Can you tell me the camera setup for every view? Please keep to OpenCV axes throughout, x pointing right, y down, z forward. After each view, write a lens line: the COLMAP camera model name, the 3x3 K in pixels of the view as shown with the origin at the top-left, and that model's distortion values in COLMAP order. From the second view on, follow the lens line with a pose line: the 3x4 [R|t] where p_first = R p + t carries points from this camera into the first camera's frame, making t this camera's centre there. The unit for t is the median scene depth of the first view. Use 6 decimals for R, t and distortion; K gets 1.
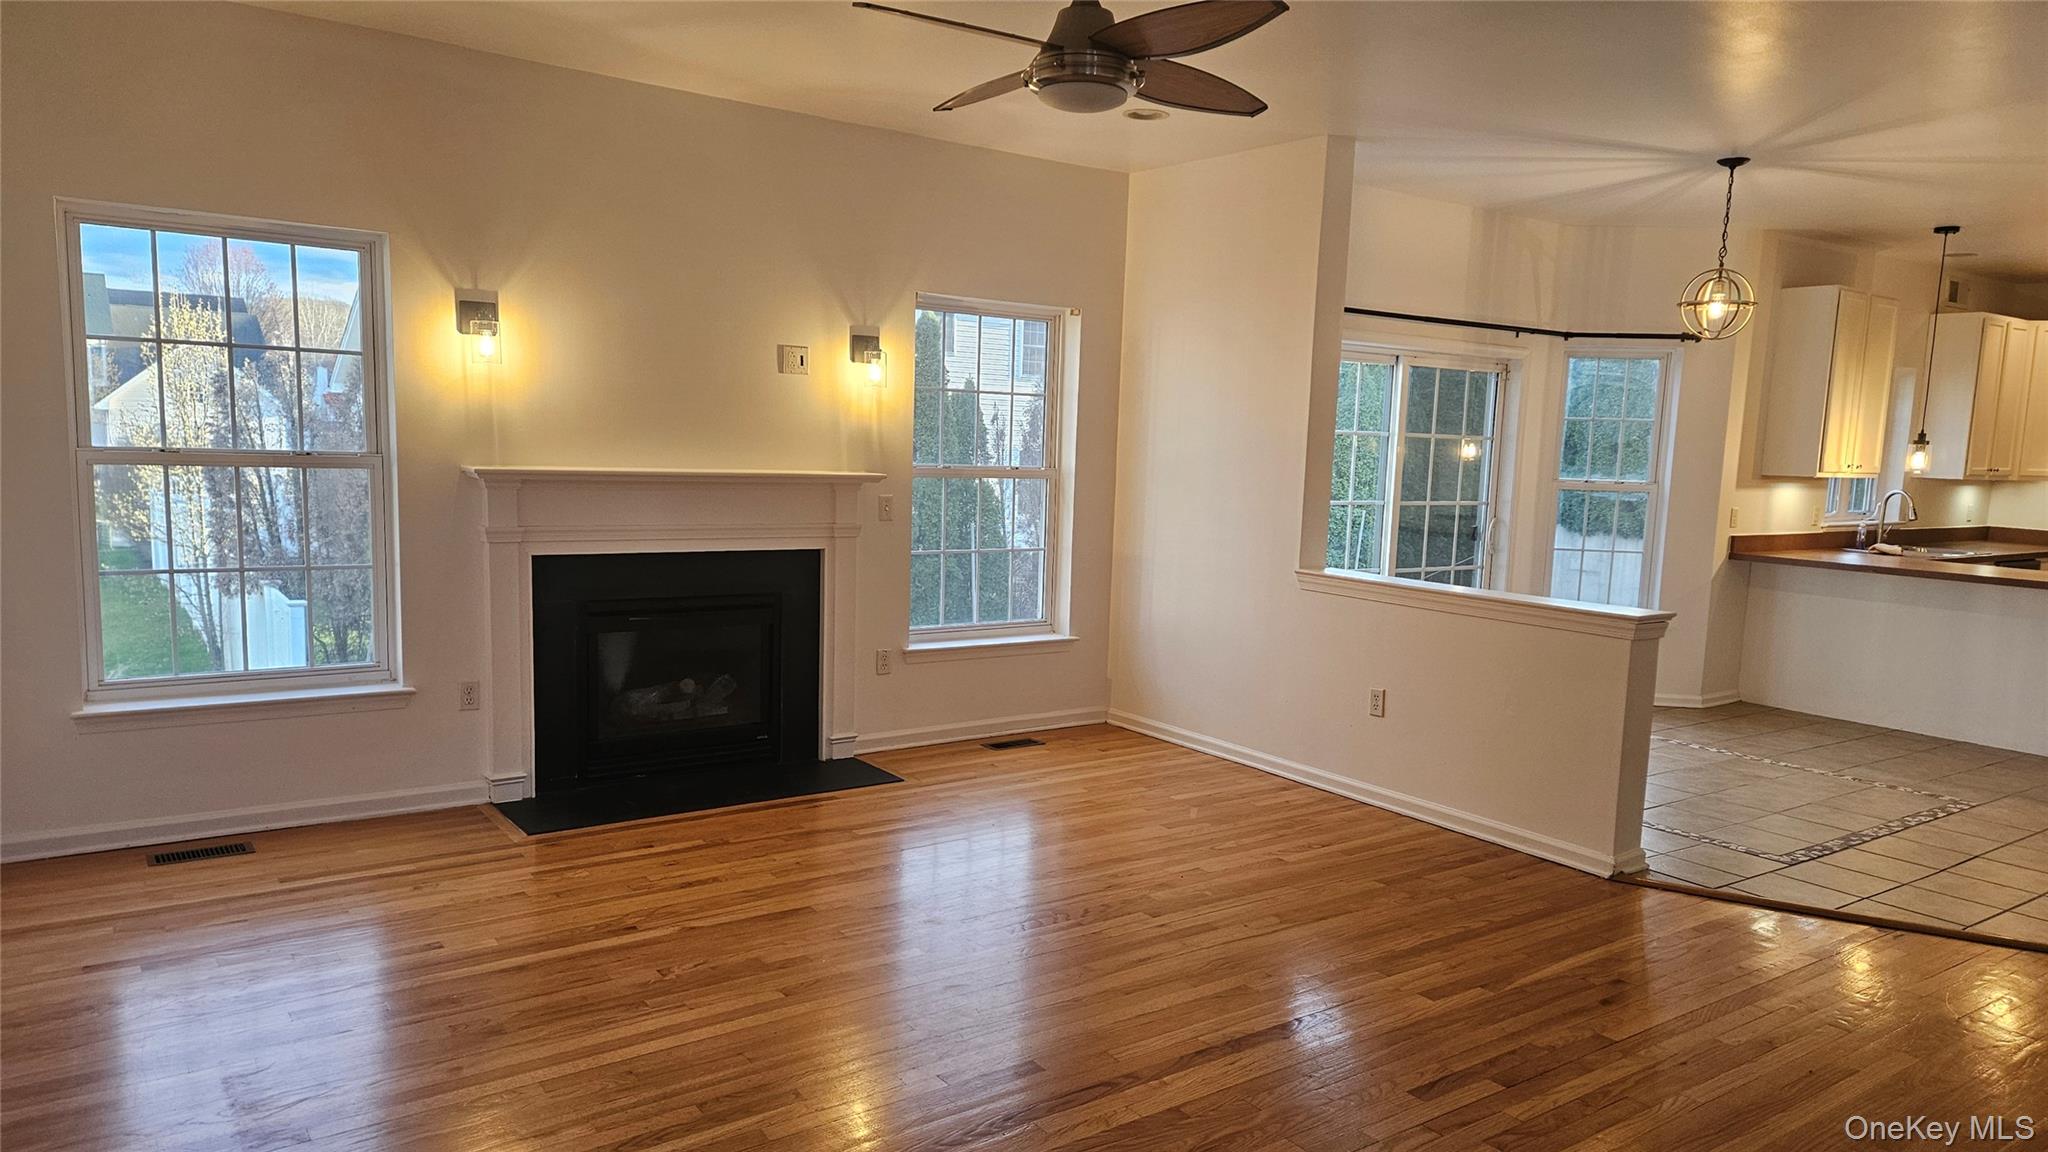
lens RADIAL K [[1348.6, 0, 1015.6], [0, 1348.6, 604.0], [0, 0, 1]] dist [0.095499, -0.083304]
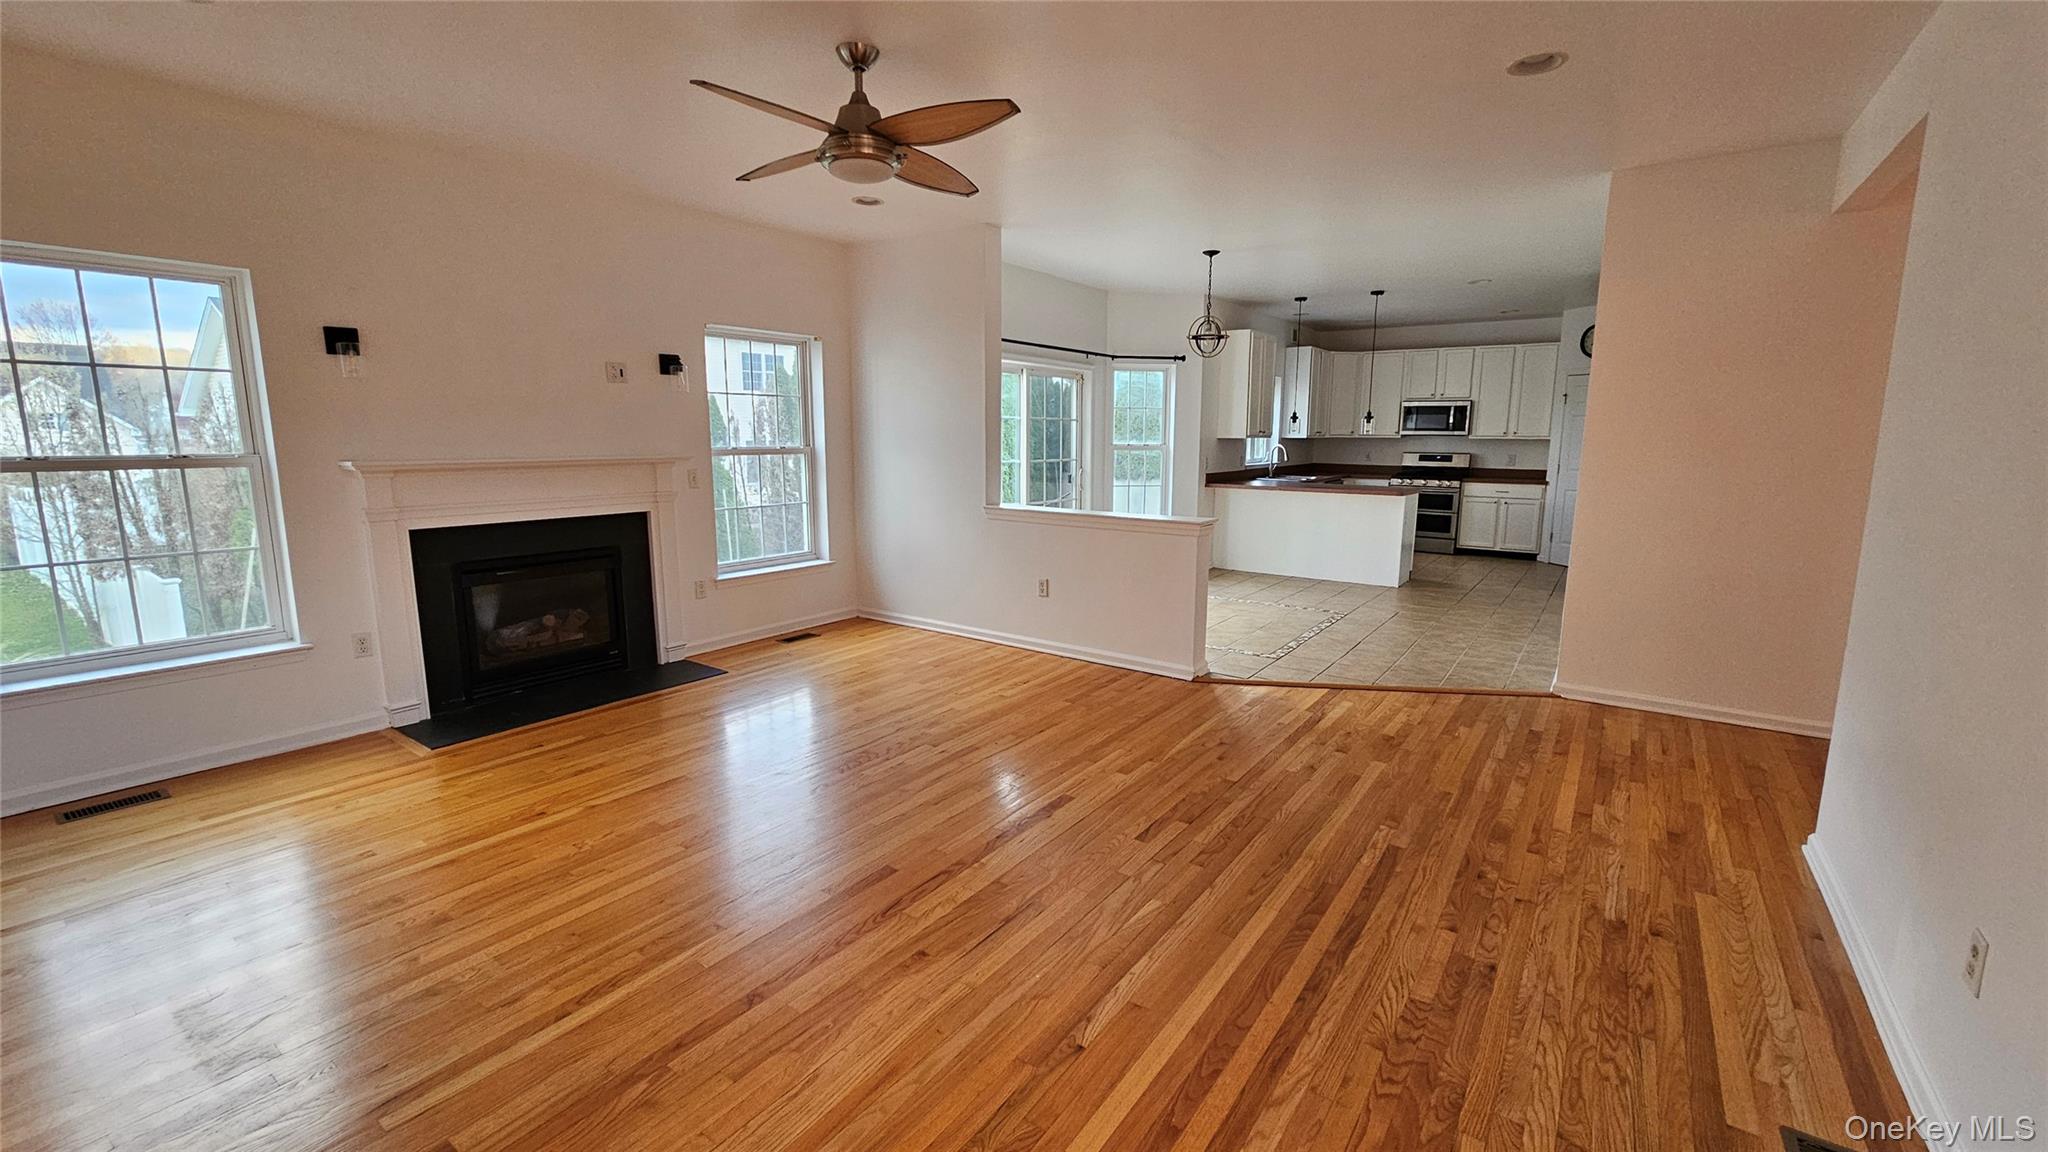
lens RADIAL K [[845.5, 0, 1019.9], [0, 845.5, 563.1], [0, 0, 1]] dist [0.000433, 0.000266]
pose [[0.949865, -0.078043, 0.302764, -0.062035], [0.067279, 0.996681, 0.045840, -0.002680], [-0.305337, -0.023172, 0.951962, 0.090144]]
